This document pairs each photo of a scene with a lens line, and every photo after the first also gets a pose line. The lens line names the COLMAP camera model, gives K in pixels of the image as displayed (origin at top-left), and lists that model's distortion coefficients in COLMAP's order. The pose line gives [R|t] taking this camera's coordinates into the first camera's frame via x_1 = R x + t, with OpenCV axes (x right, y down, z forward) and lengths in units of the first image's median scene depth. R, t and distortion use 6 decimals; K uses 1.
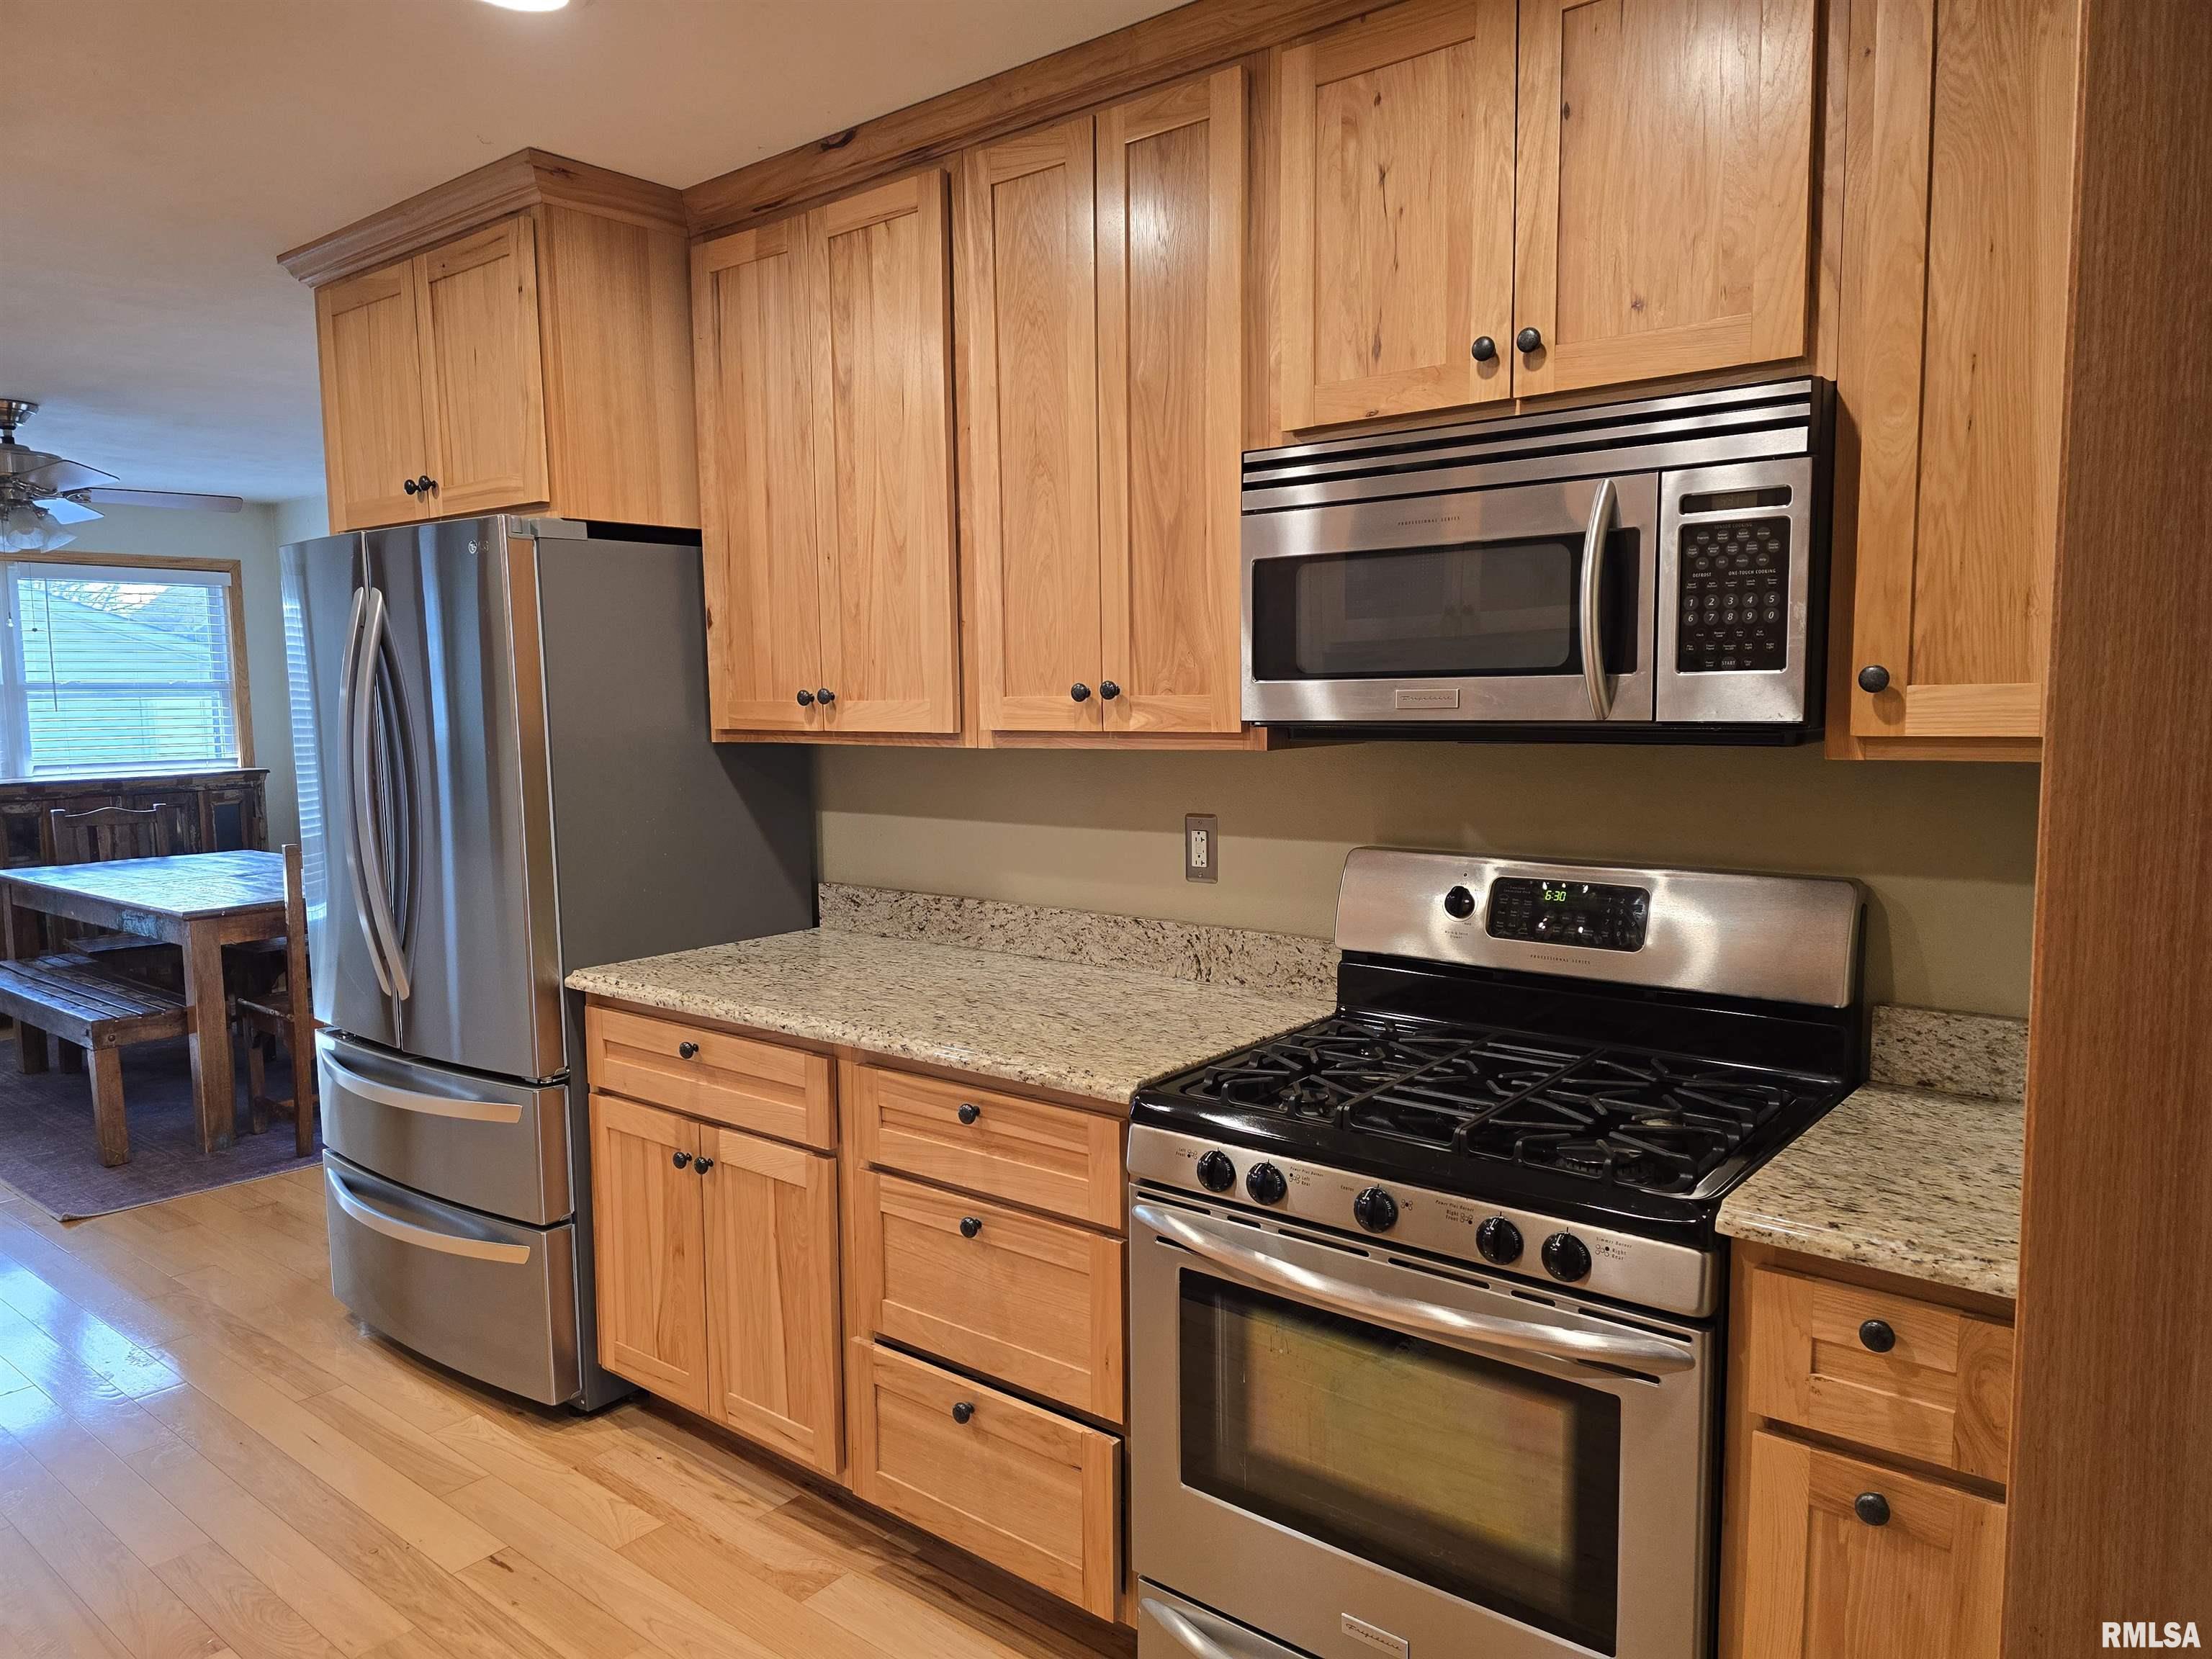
lens RADIAL K [[1485.7, 0, 1106.8], [0, 1485.7, 833.4], [0, 0, 1]] dist [0.079739, -0.078973]
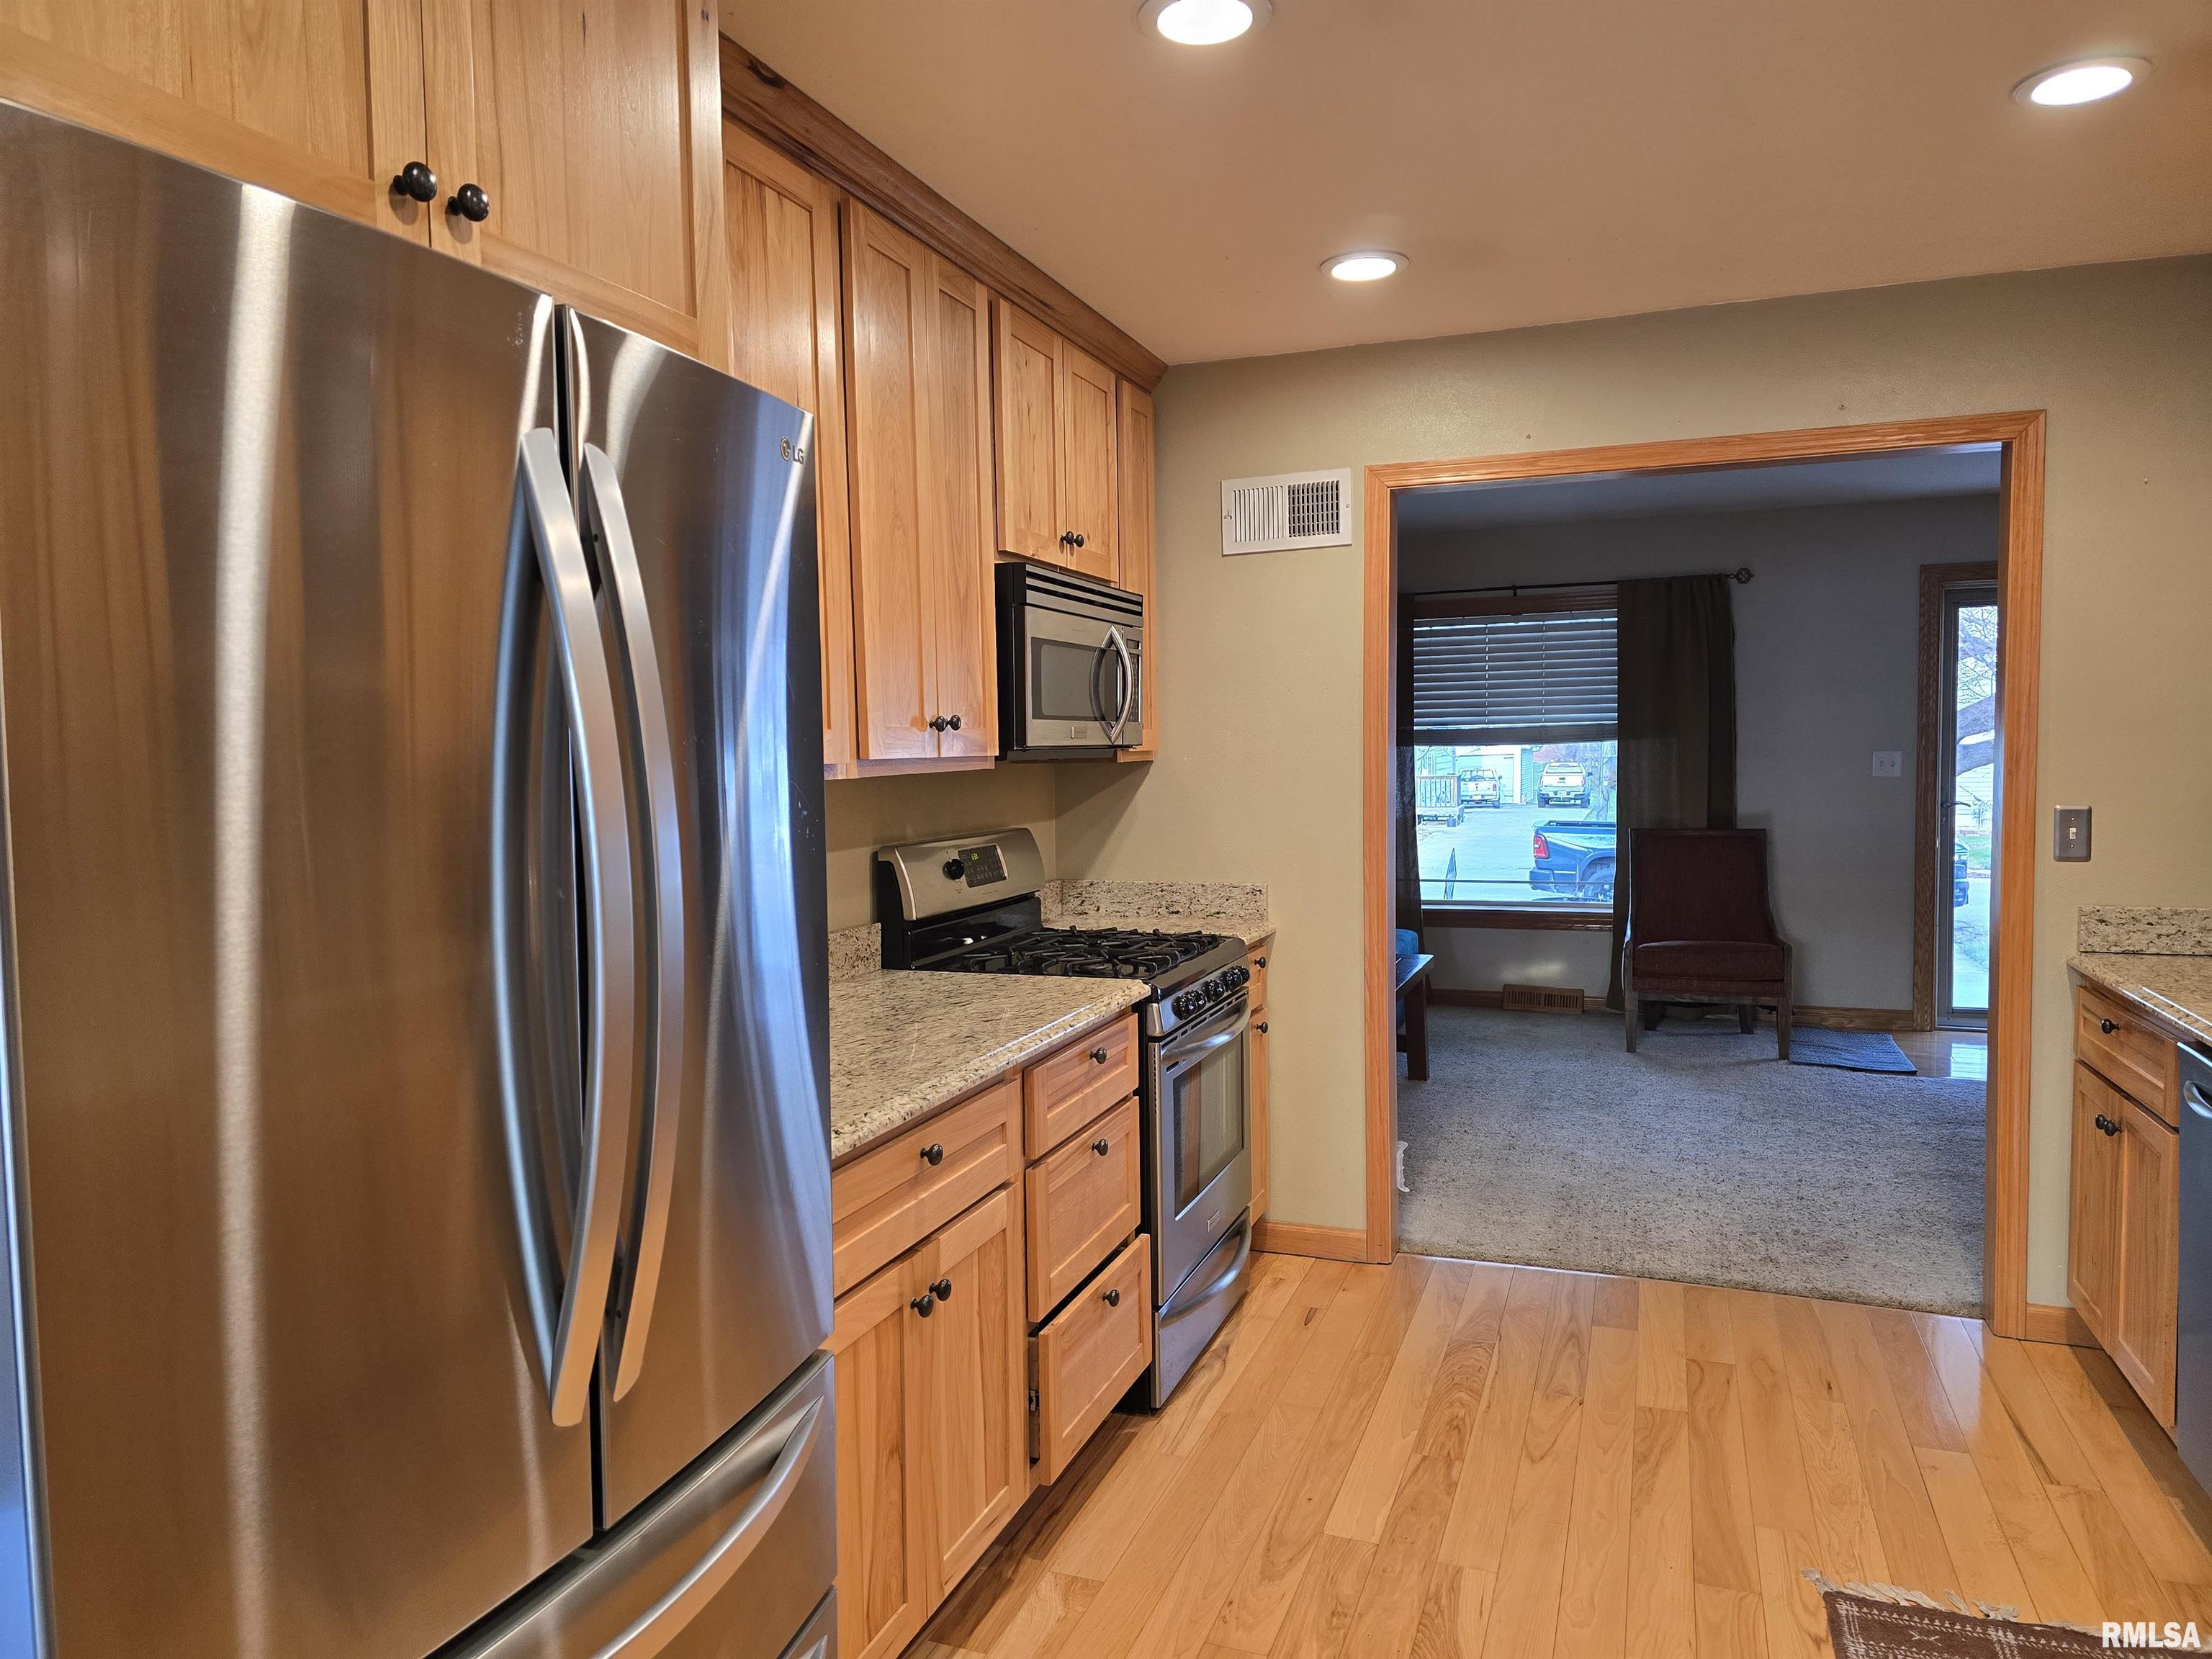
lens RADIAL K [[1485.7, 0, 1104.2], [0, 1485.7, 832.3], [0, 0, 1]] dist [0.079739, -0.078973]
pose [[-0.316053, -0.040354, 0.947883, -1.071065], [0.110885, 0.990676, 0.079149, -0.081395], [-0.942239, 0.130122, -0.308631, 1.144782]]
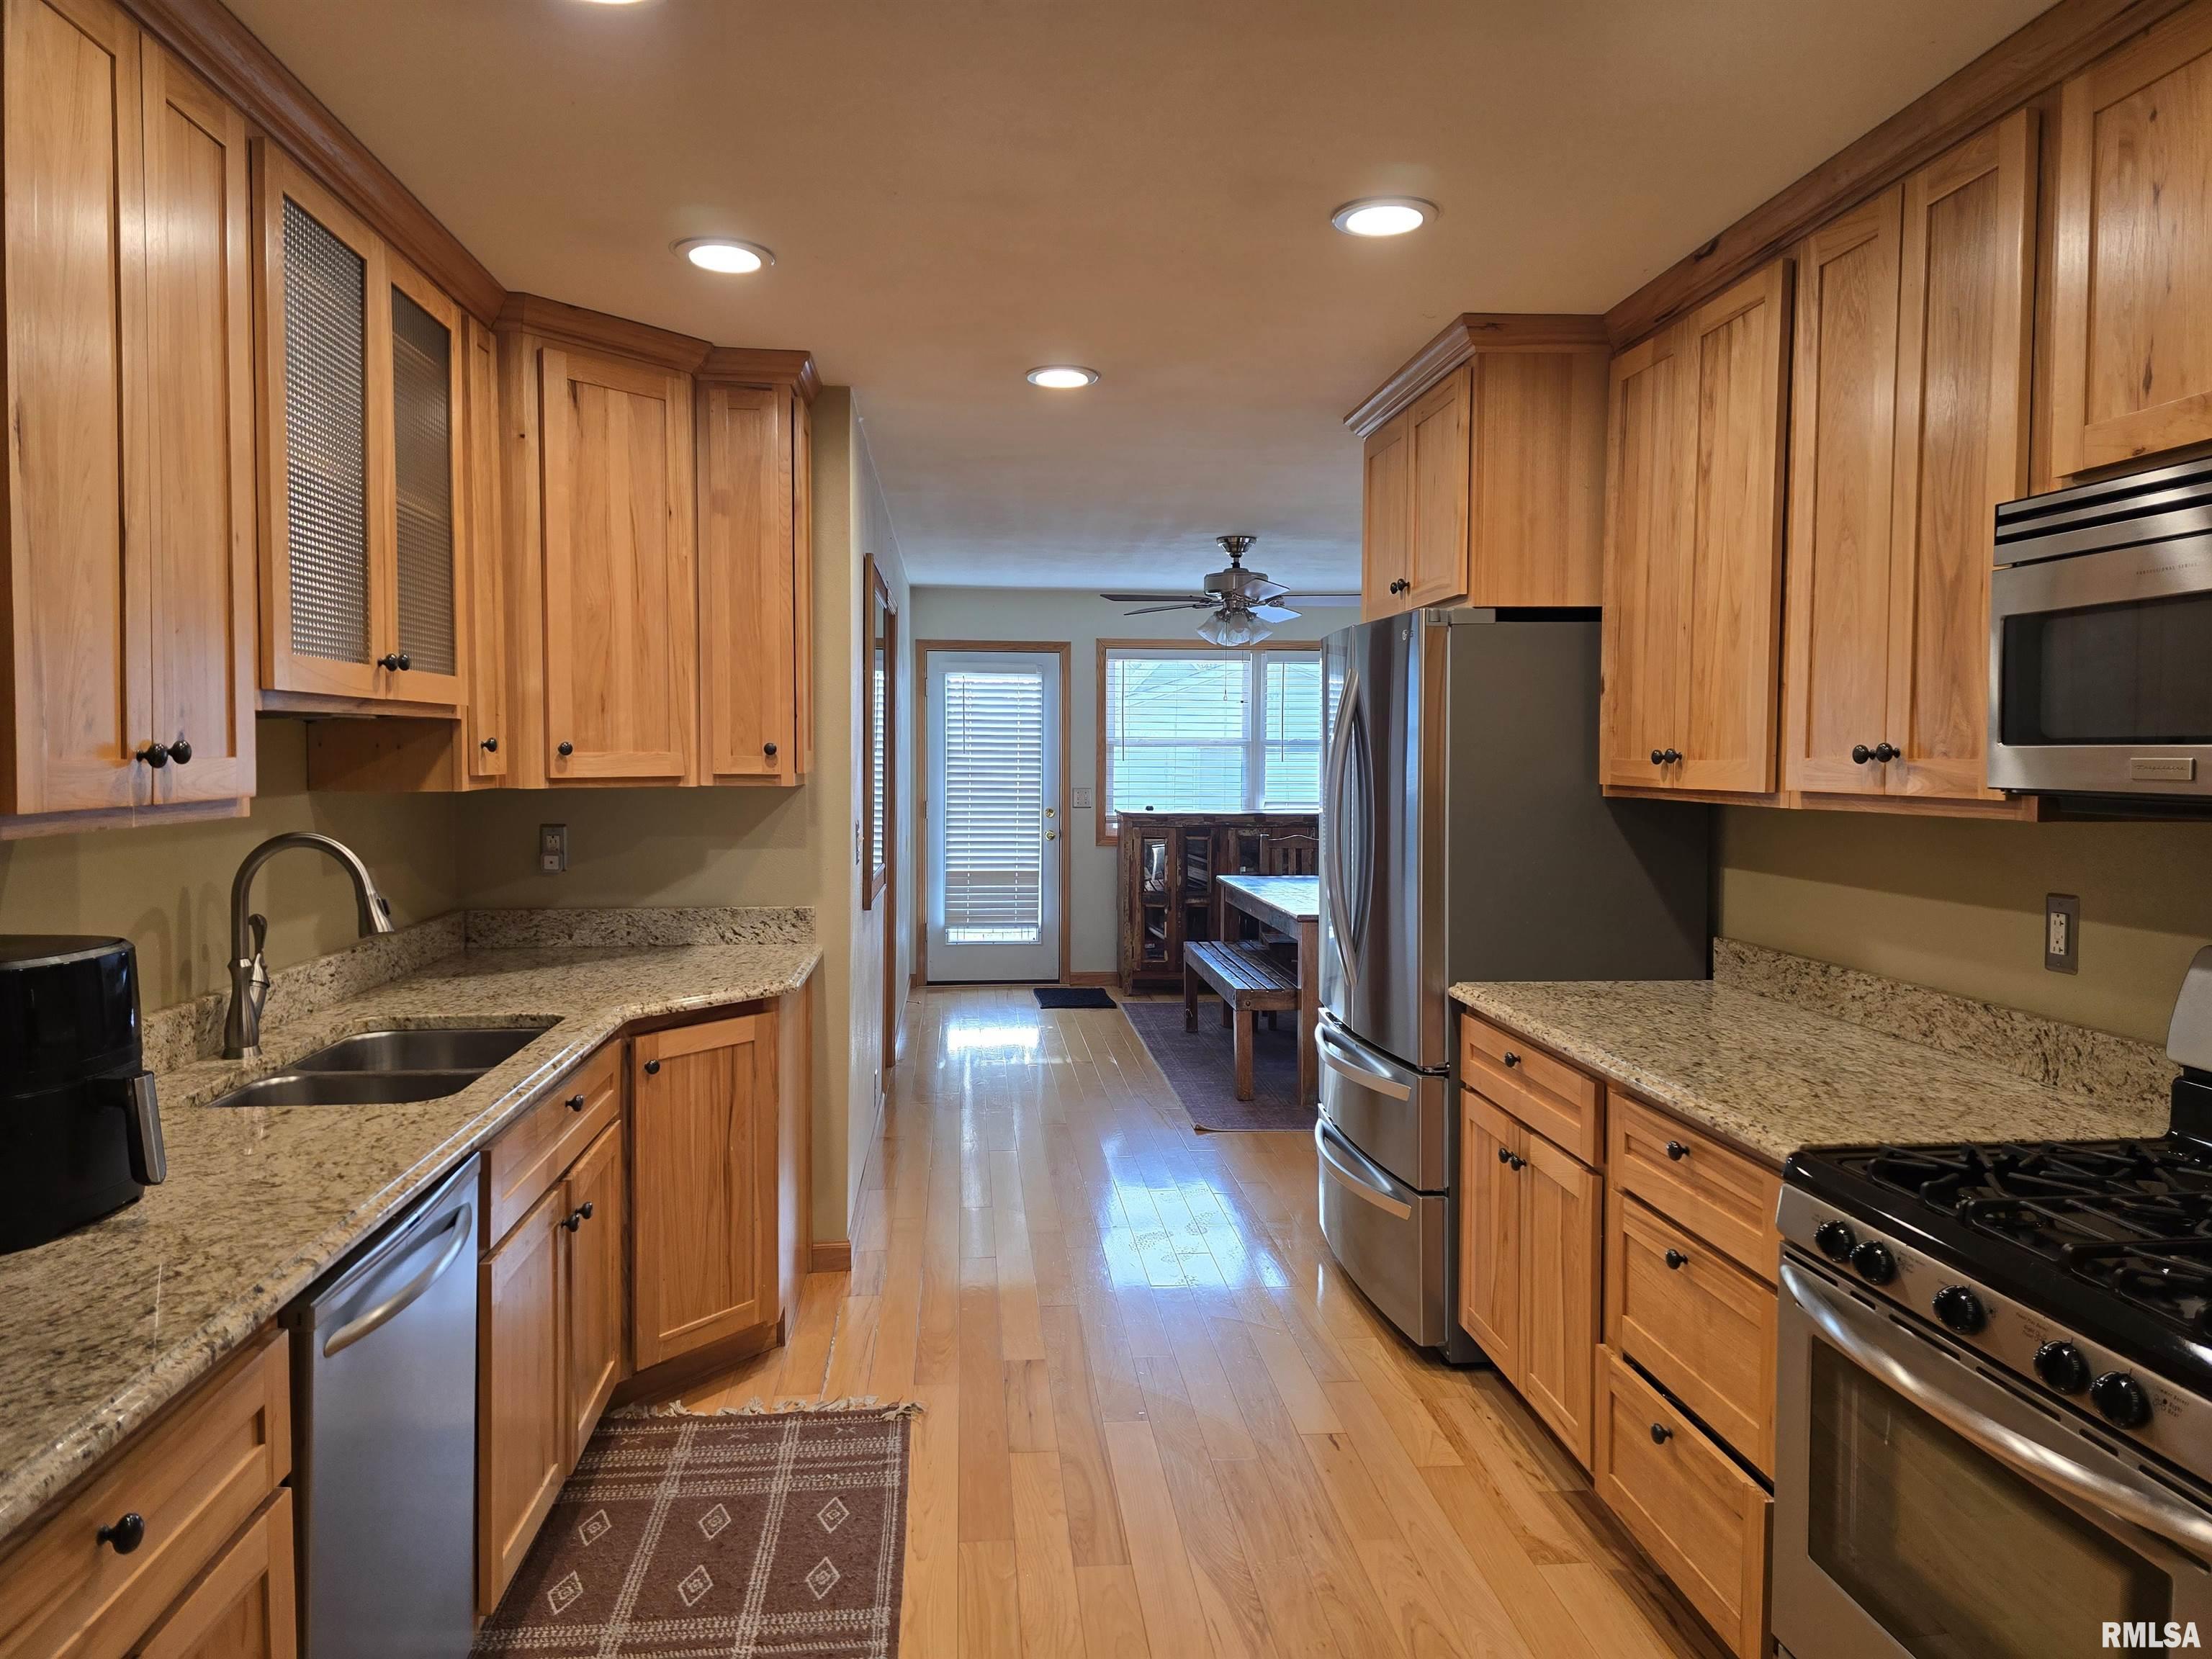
lens RADIAL K [[1485.7, 0, 1088.6], [0, 1485.7, 806.7], [0, 0, 1]] dist [0.079739, -0.078973]
pose [[0.693772, 0.042669, -0.718930, 0.316095], [-0.083762, 0.996249, -0.021703, 0.002857], [0.715307, 0.075276, 0.694744, -0.049010]]
